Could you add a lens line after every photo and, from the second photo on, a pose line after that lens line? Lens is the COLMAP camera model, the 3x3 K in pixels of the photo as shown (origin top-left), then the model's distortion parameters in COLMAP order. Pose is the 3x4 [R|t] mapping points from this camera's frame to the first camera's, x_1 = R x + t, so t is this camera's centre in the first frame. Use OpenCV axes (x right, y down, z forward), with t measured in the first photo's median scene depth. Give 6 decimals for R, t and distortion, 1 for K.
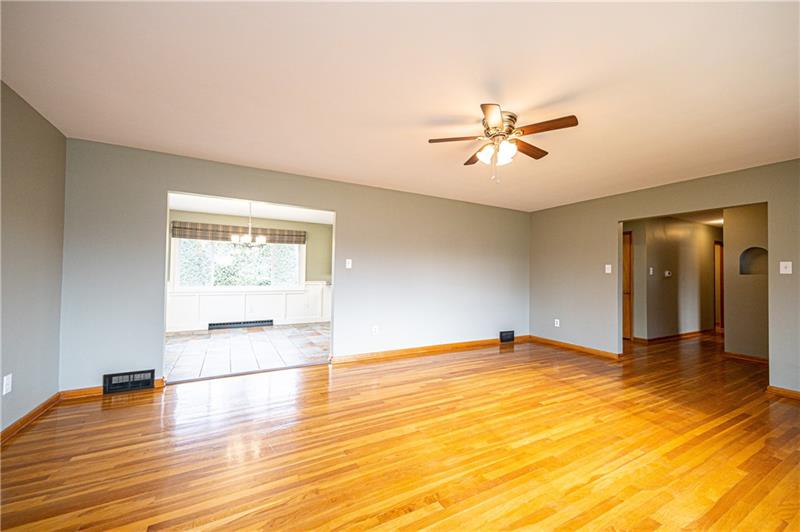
lens RADIAL K [[320.0, 0, 400.0], [0, 320.0, 266.0], [0, 0, 1]] dist [-0.000908, -0.000221]
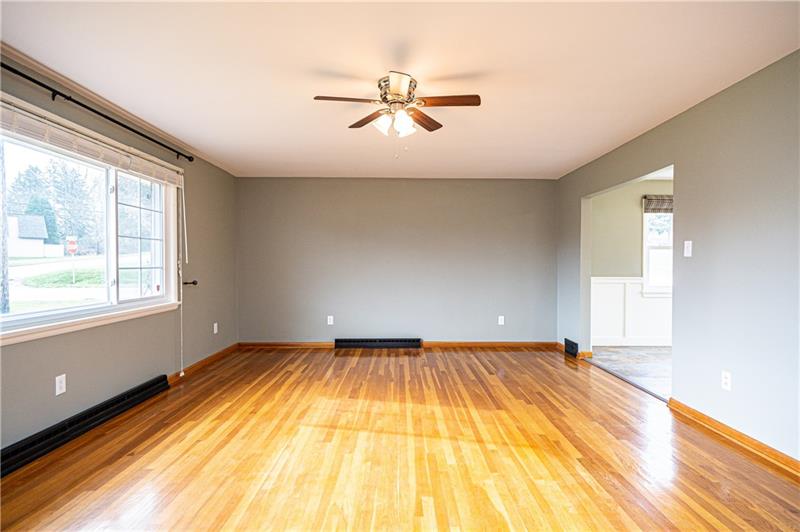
lens RADIAL K [[436.1, 0, 400.0], [0, 436.1, 266.0], [0, 0, 1]] dist [0.000879, 0.000052]
pose [[-0.485642, -0.007488, -0.874126, 1.203330], [0.016833, 0.999698, -0.017916, 0.048383], [0.873996, -0.023415, -0.485369, 1.427382]]
